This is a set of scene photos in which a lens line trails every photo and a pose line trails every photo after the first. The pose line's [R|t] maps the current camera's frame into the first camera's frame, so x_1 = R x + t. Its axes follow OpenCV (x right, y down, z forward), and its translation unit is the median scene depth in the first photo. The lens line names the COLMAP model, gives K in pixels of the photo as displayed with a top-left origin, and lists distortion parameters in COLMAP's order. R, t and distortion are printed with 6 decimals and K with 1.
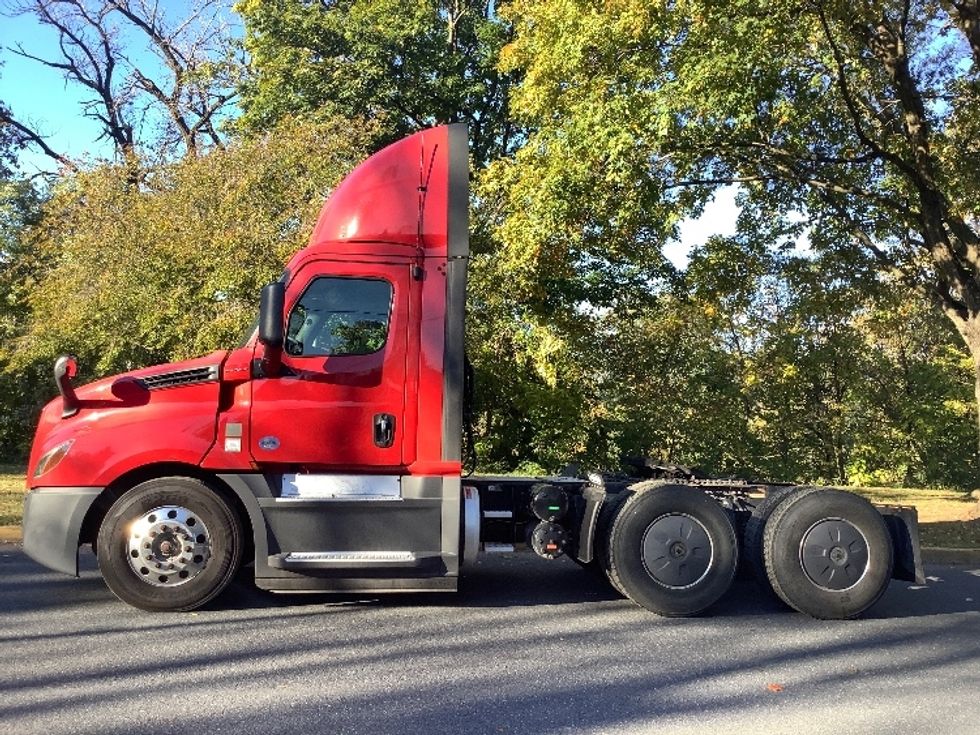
lens RADIAL K [[813.7, 0, 508.7], [0, 813.7, 364.4], [0, 0, 1]] dist [0.057049, -0.107143]
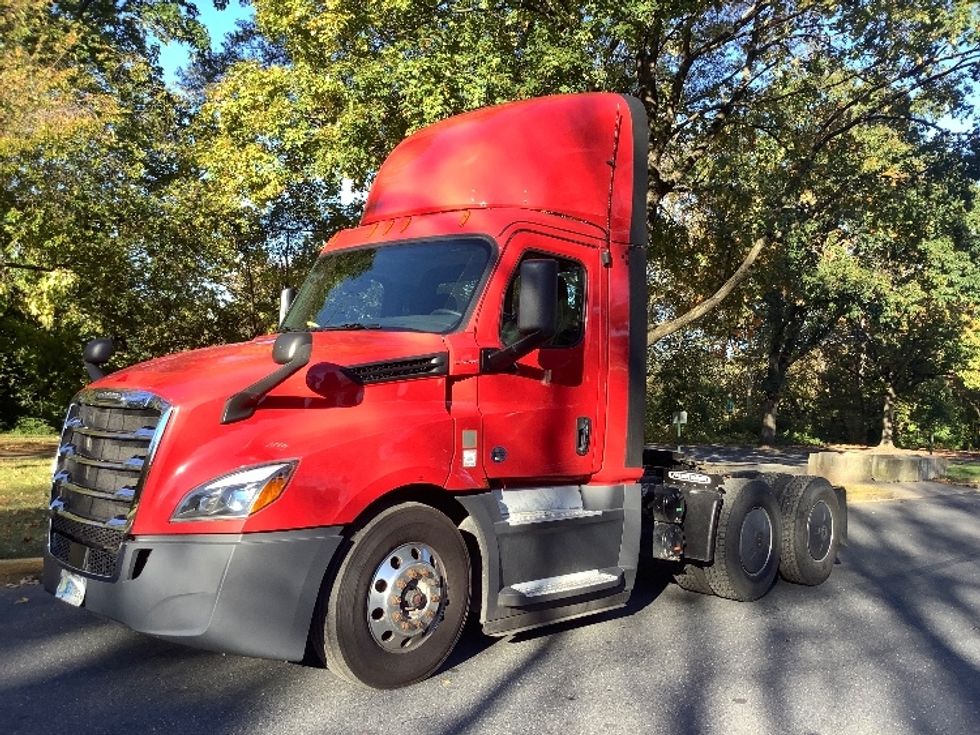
lens RADIAL K [[813.7, 0, 508.7], [0, 813.7, 364.4], [0, 0, 1]] dist [0.057049, -0.107143]
pose [[0.812330, 0.041686, 0.581707, -0.743812], [-0.076799, 0.996402, 0.035842, -0.021209], [-0.578120, -0.073790, 0.812608, 0.342549]]
